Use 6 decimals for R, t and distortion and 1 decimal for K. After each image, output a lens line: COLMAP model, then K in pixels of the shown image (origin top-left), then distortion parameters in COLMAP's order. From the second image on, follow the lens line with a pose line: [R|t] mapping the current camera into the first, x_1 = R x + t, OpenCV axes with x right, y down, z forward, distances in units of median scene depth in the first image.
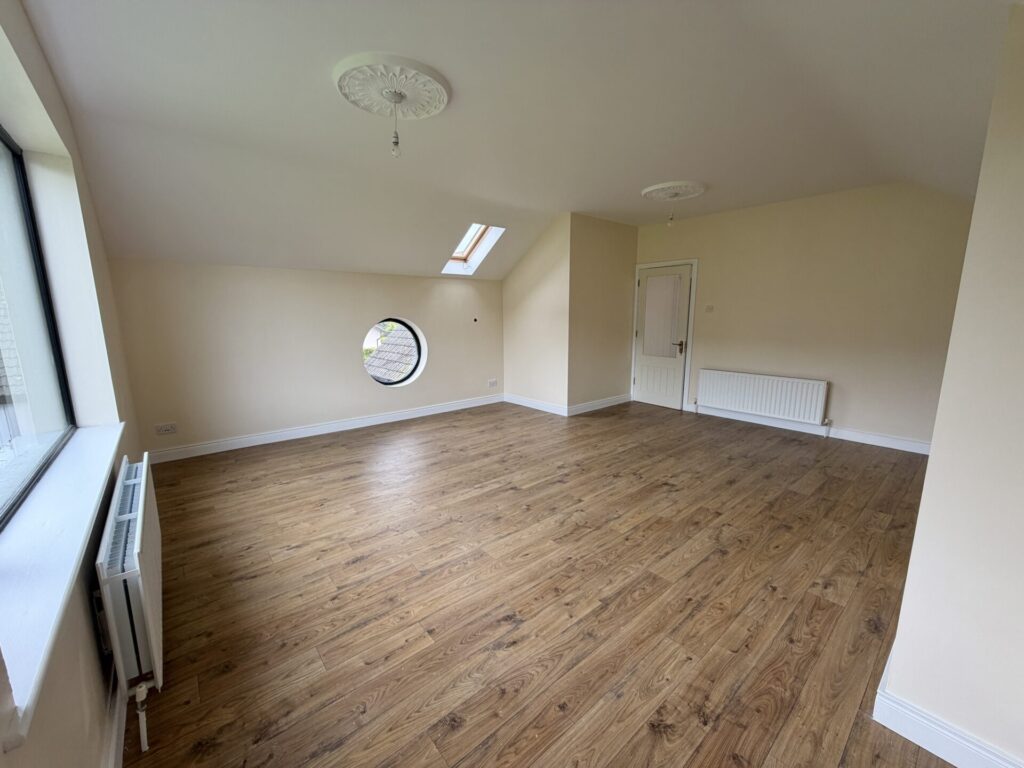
lens RADIAL K [[408.4, 0, 509.0], [0, 408.4, 383.6], [0, 0, 1]] dist [0.000003, 0.000402]
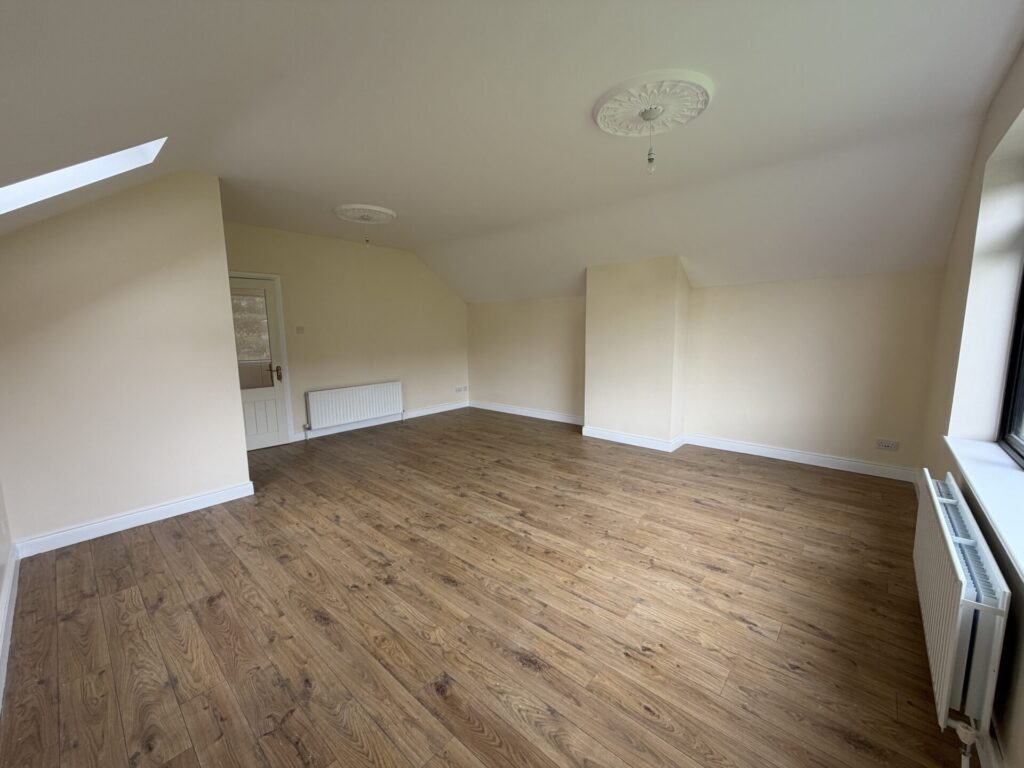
lens RADIAL K [[408.4, 0, 509.0], [0, 408.4, 383.6], [0, 0, 1]] dist [0.000003, 0.000402]
pose [[-0.142191, -0.125756, 0.981818, -0.839253], [0.183783, 0.971296, 0.151024, -0.180026], [-0.972628, 0.201916, -0.114998, 1.028492]]
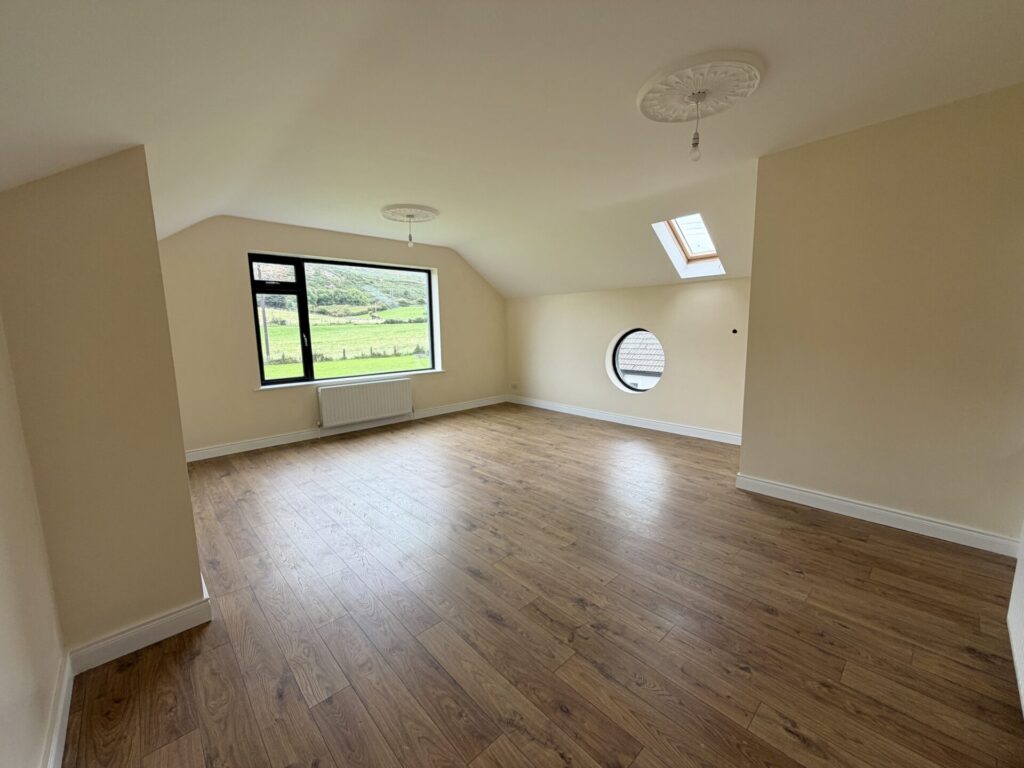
lens RADIAL K [[402.2, 0, 511.1], [0, 402.2, 395.2], [0, 0, 1]] dist [-0.012833, 0.000133]
pose [[0.053449, 0.172125, -0.983624, 1.131384], [-0.156224, 0.974344, 0.162012, -0.165517], [0.986274, 0.145006, 0.078967, 0.940114]]
